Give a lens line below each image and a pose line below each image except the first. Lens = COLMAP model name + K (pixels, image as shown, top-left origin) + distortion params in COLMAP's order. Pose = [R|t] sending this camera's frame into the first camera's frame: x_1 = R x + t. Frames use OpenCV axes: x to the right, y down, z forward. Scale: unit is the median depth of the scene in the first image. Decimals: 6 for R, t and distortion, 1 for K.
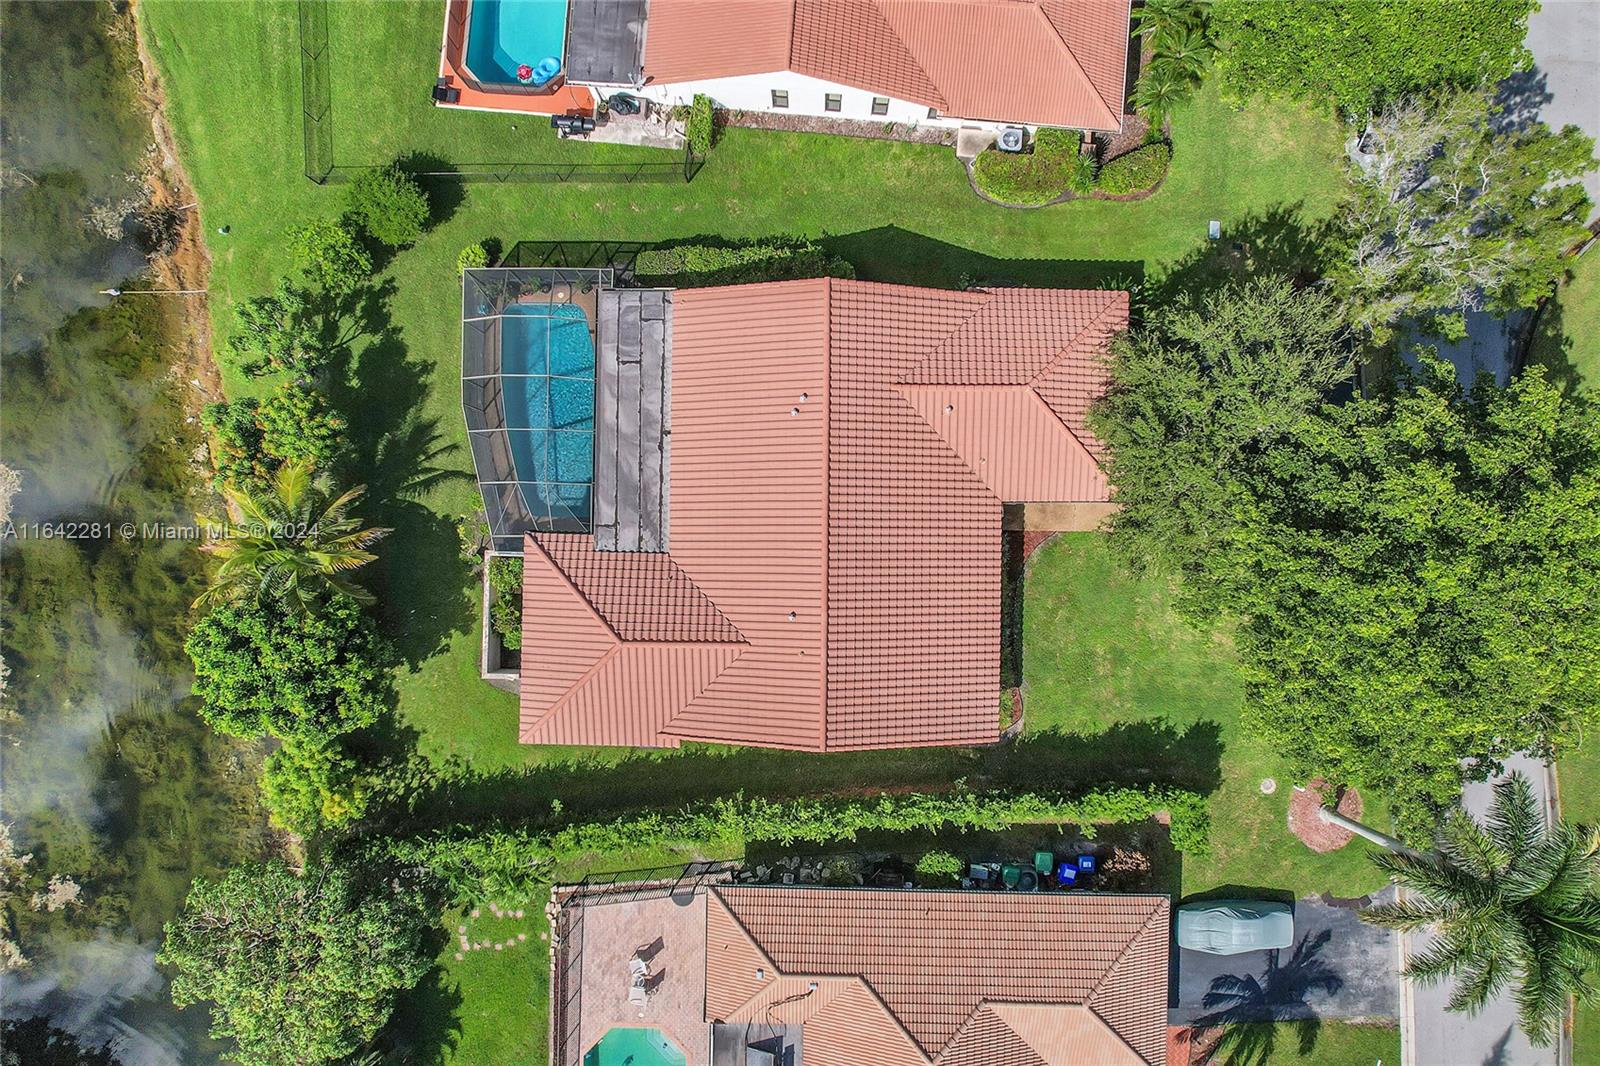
lens RADIAL K [[1017.2, 0, 806.8], [0, 1017.2, 537.8], [0, 0, 1]] dist [-0.071214, 0.066888]
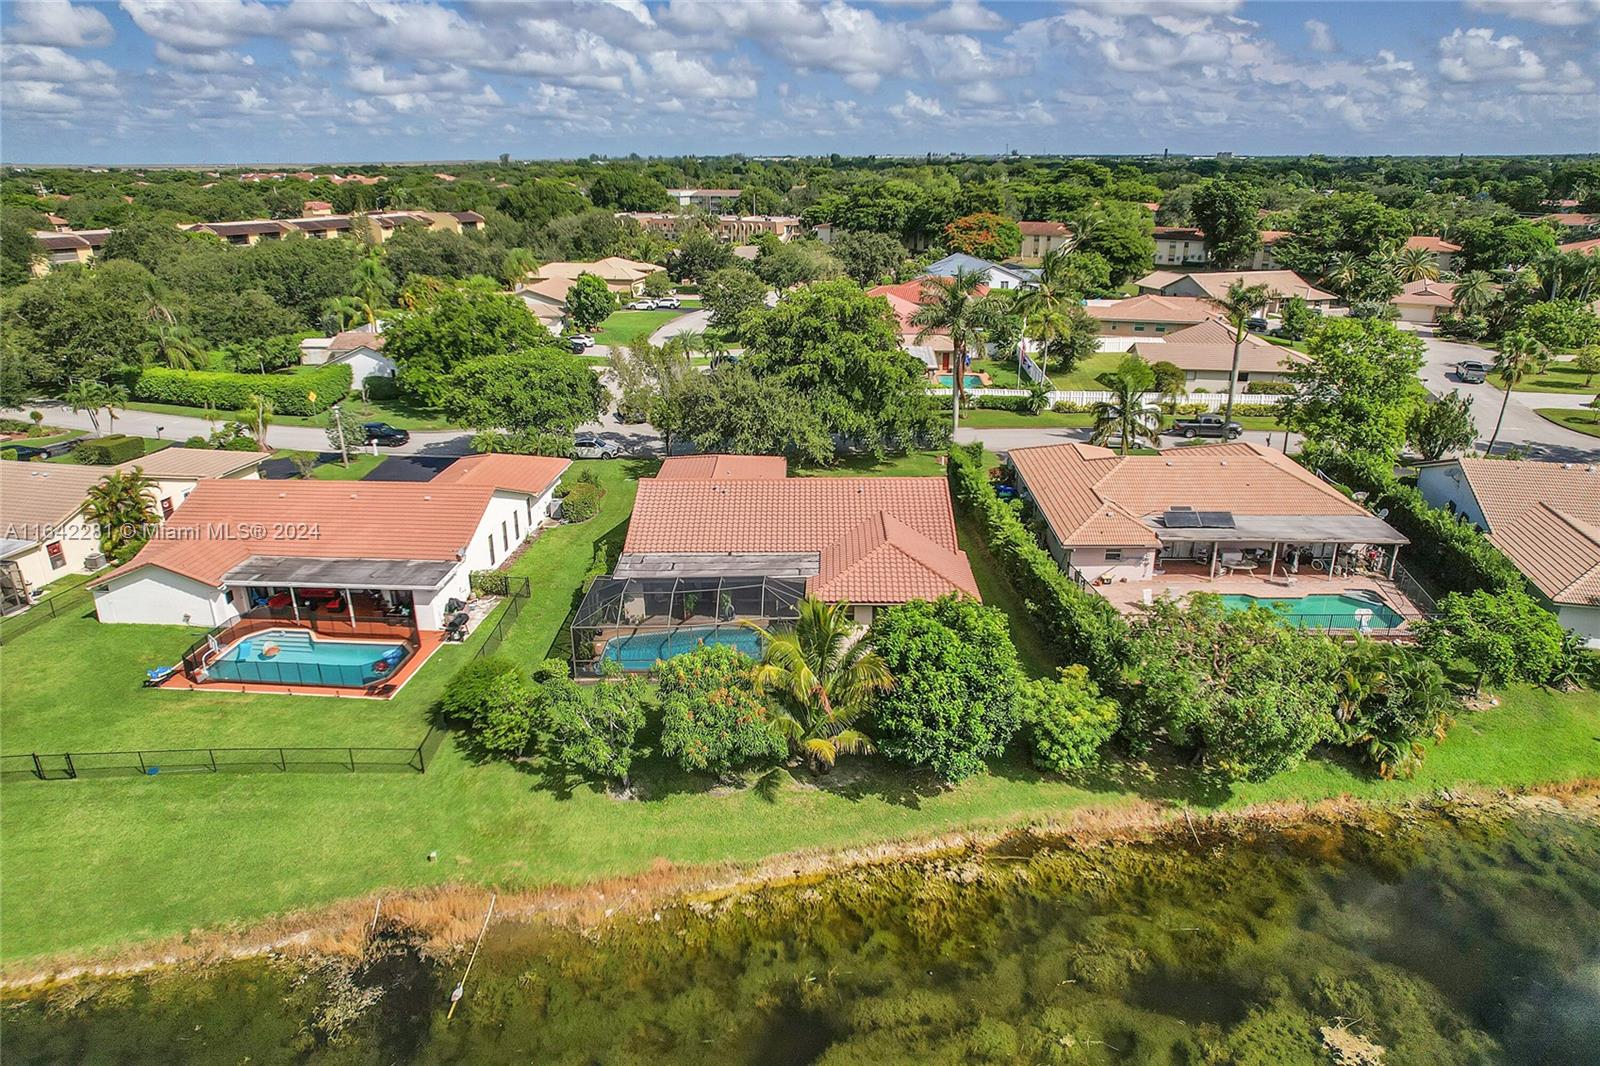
lens RADIAL K [[1017.2, 0, 806.8], [0, 1017.2, 537.8], [0, 0, 1]] dist [-0.071214, 0.066888]
pose [[-0.004614, -0.347360, 0.937721, -1.300958], [0.999960, 0.005594, 0.006993, -0.011577], [-0.007674, 0.937715, 0.347320, 0.486099]]
